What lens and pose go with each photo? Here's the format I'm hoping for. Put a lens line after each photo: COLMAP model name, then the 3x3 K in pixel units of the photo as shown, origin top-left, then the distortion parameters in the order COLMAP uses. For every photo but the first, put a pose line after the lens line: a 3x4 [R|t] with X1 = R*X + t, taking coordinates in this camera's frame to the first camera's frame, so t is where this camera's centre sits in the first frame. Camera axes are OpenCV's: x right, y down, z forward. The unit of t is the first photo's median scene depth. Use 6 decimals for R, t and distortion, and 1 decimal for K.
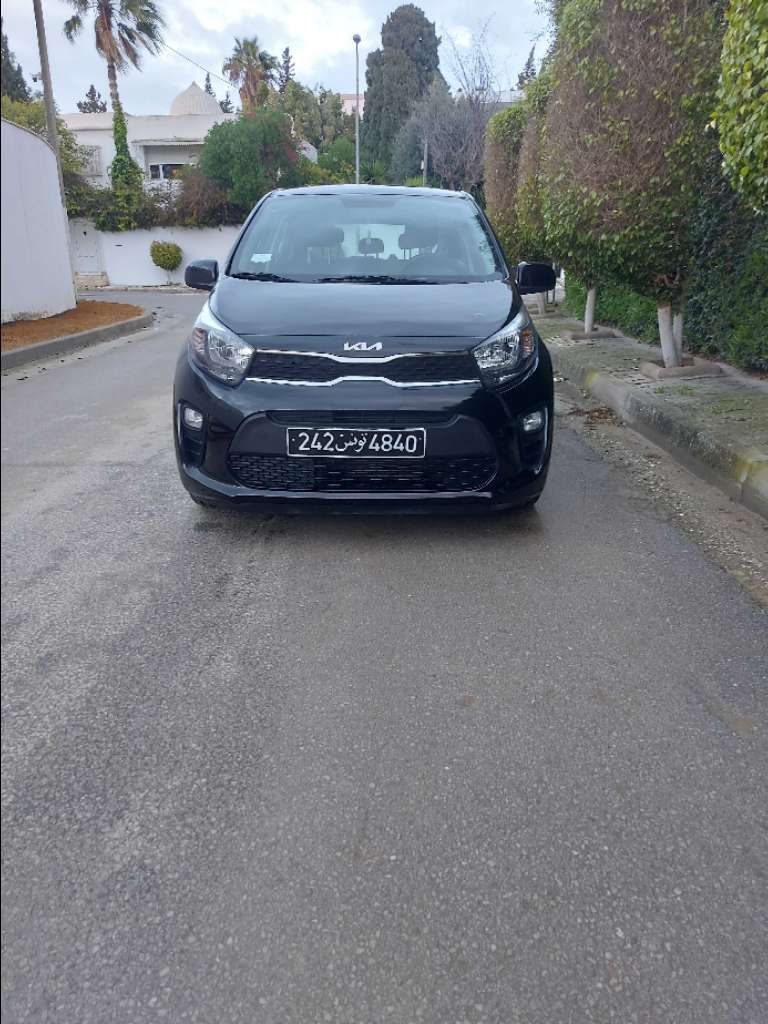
lens RADIAL K [[716.3, 0, 384.0], [0, 716.3, 512.0], [0, 0, 1]] dist [0.001636, -0.000901]
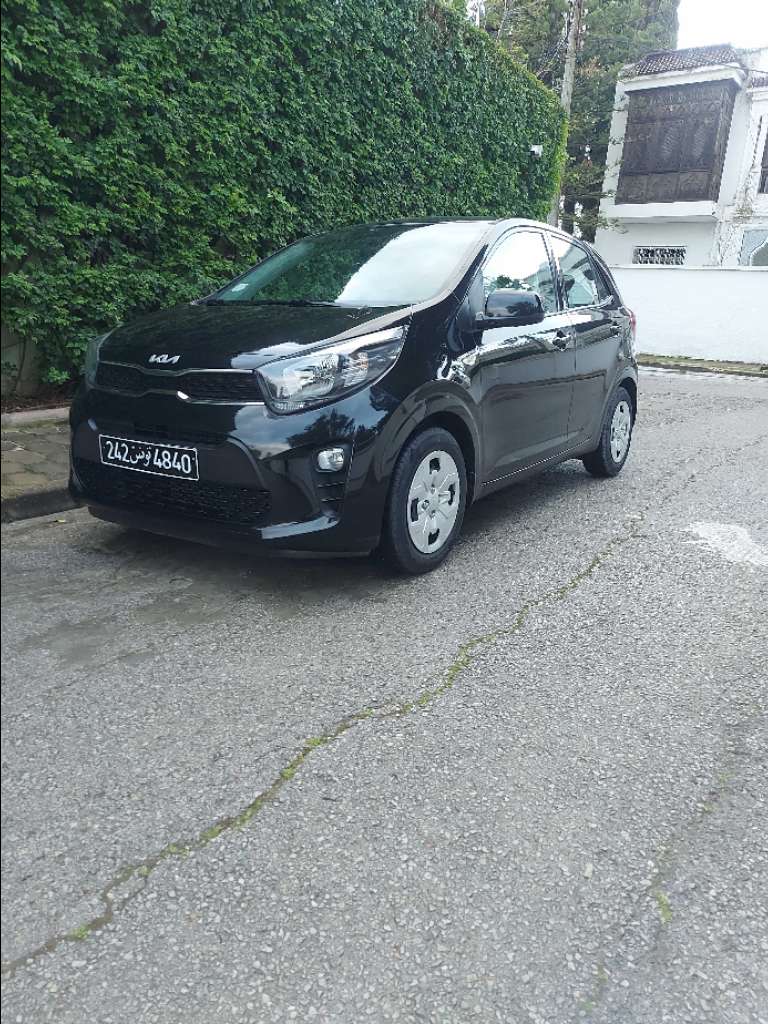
lens RADIAL K [[716.3, 0, 384.0], [0, 716.3, 512.0], [0, 0, 1]] dist [0.001636, -0.000901]
pose [[0.870861, 0.141665, -0.470673, 0.702382], [-0.190449, 0.980017, -0.057407, -0.029741], [0.453135, 0.139632, 0.880438, 0.311134]]
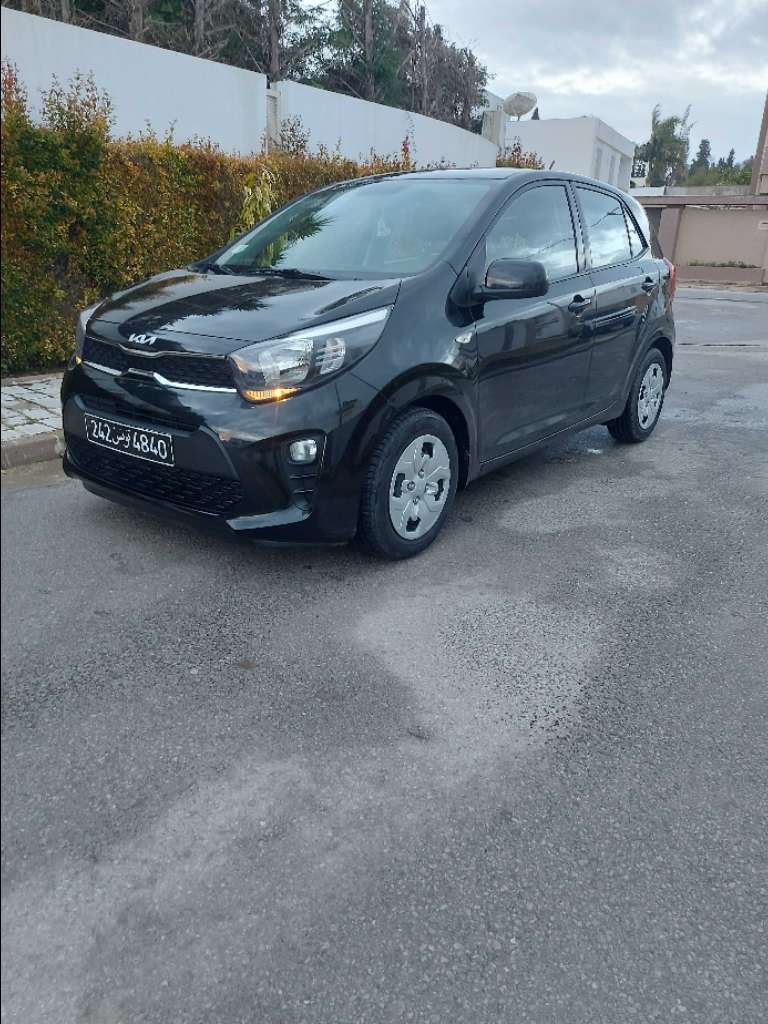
lens RADIAL K [[716.3, 0, 384.0], [0, 716.3, 512.0], [0, 0, 1]] dist [0.001636, -0.000901]
pose [[0.826799, 0.216673, -0.519092, 0.763330], [-0.217816, 0.974163, 0.059690, -0.133198], [0.518613, 0.063714, 0.852632, 0.371624]]
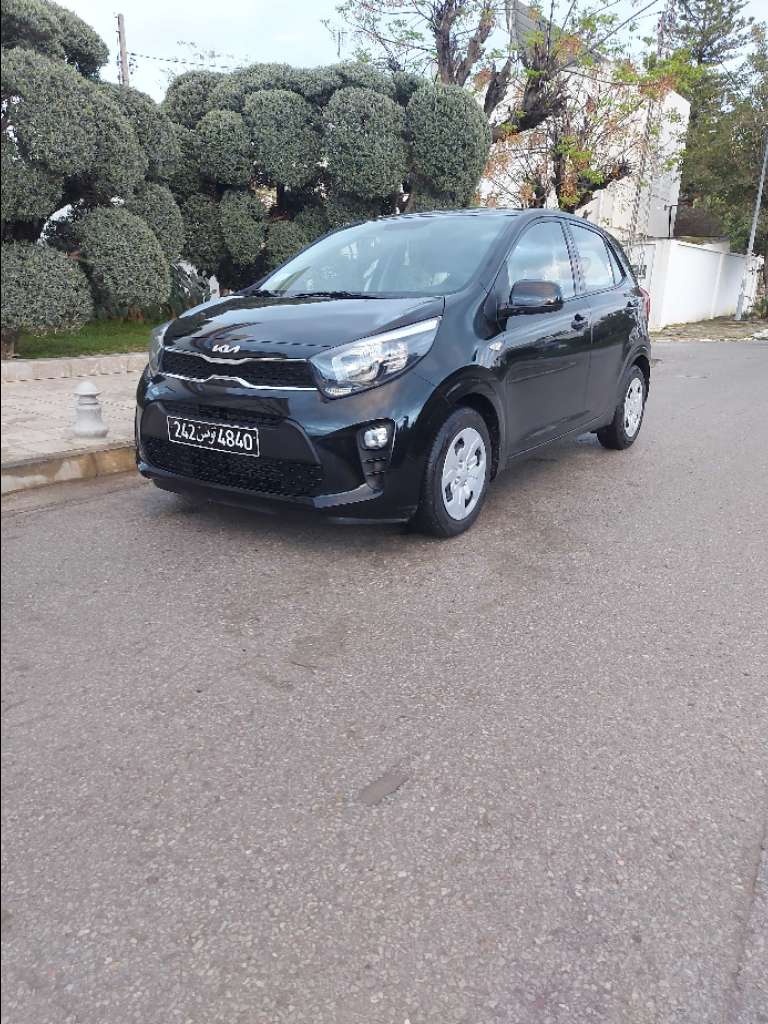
lens RADIAL K [[716.3, 0, 384.0], [0, 716.3, 512.0], [0, 0, 1]] dist [0.001636, -0.000901]
pose [[0.861895, 0.161199, -0.480783, 0.732769], [-0.189353, 0.981856, -0.010249, -0.021178], [0.470407, 0.099872, 0.876780, 0.180602]]
